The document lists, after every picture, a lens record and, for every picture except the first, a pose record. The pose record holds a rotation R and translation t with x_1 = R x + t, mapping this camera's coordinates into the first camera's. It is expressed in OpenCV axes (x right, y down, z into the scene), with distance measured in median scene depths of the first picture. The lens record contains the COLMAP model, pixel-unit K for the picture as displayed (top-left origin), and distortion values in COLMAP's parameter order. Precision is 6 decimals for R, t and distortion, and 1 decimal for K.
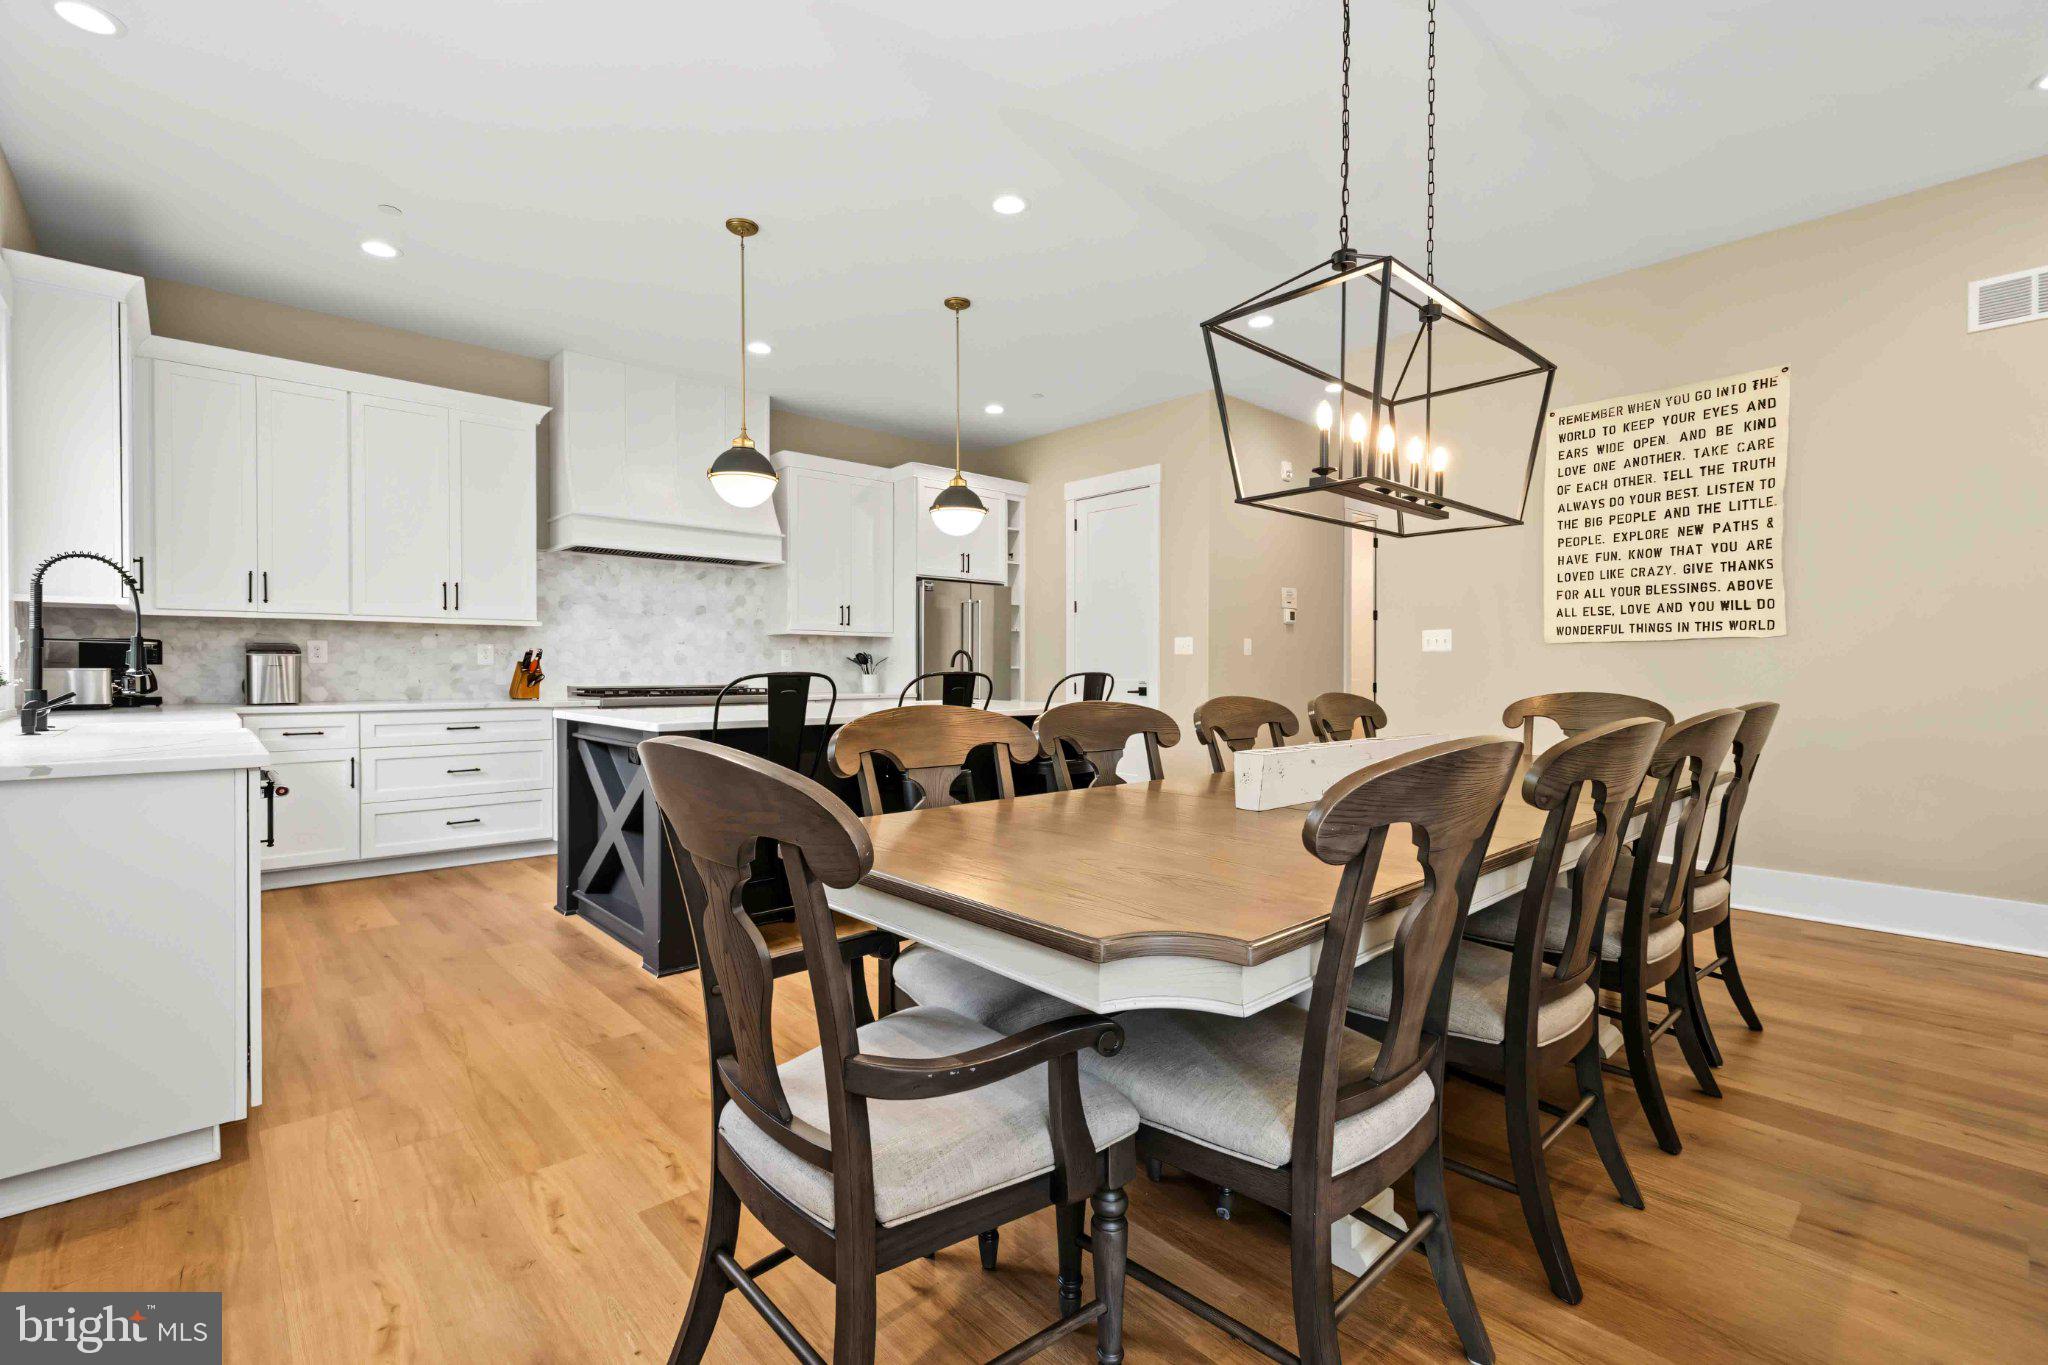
lens RADIAL K [[904.5, 0, 1005.2], [0, 904.5, 667.4], [0, 0, 1]] dist [0.020556, -0.006370]
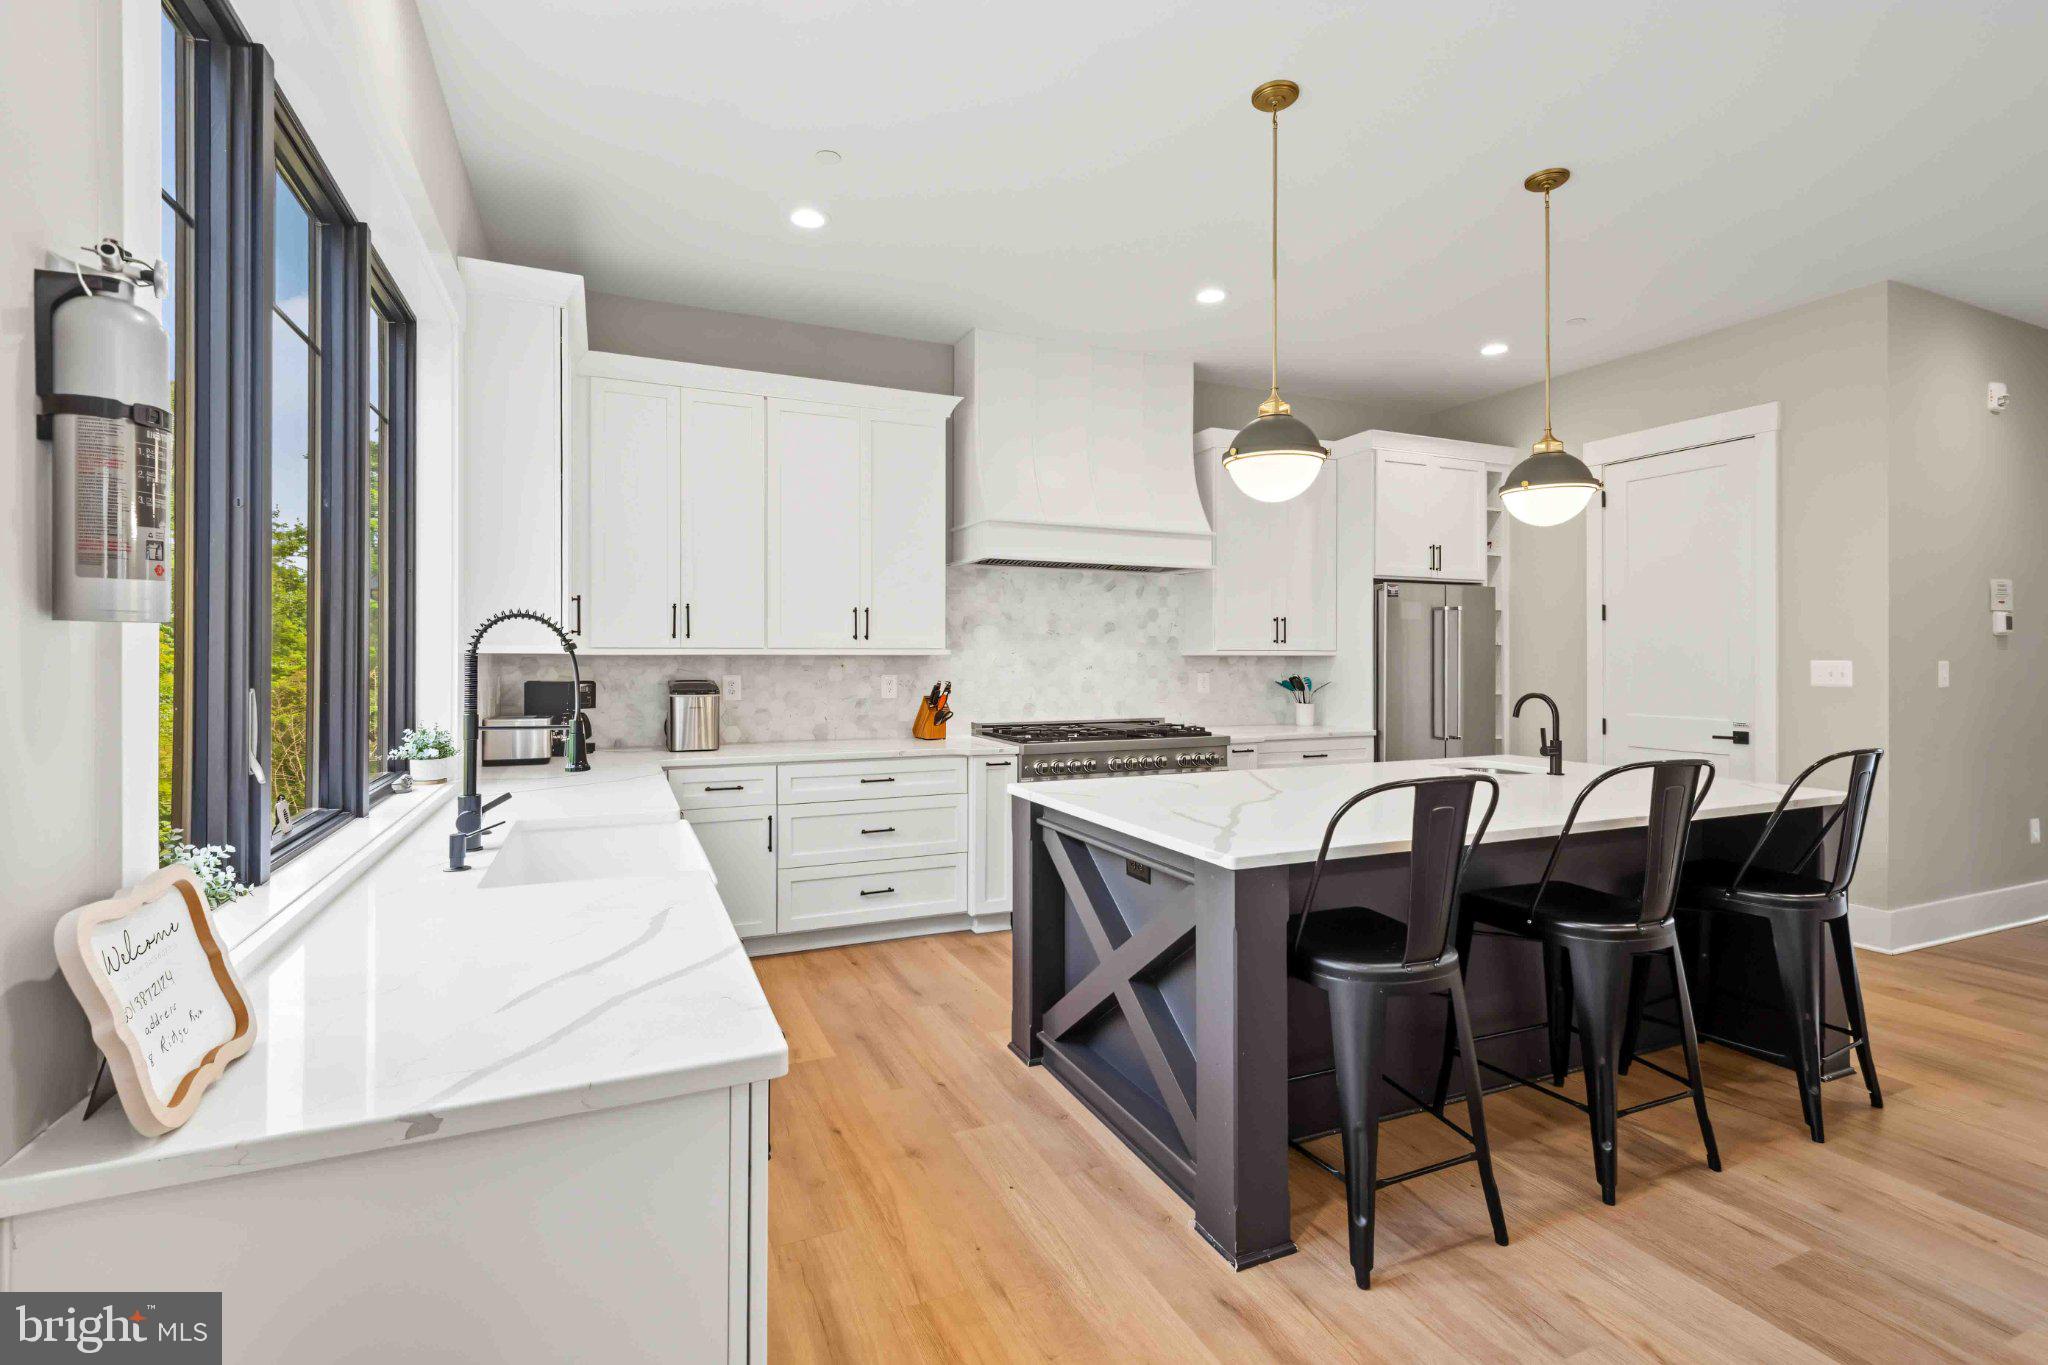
lens RADIAL K [[949.6, 0, 1016.4], [0, 949.6, 645.7], [0, 0, 1]] dist [0.020457, -0.000334]
pose [[0.948539, -0.005511, -0.316613, -0.173919], [0.000484, 0.999873, -0.015953, -0.040478], [0.316661, 0.014979, 0.948421, 0.181164]]
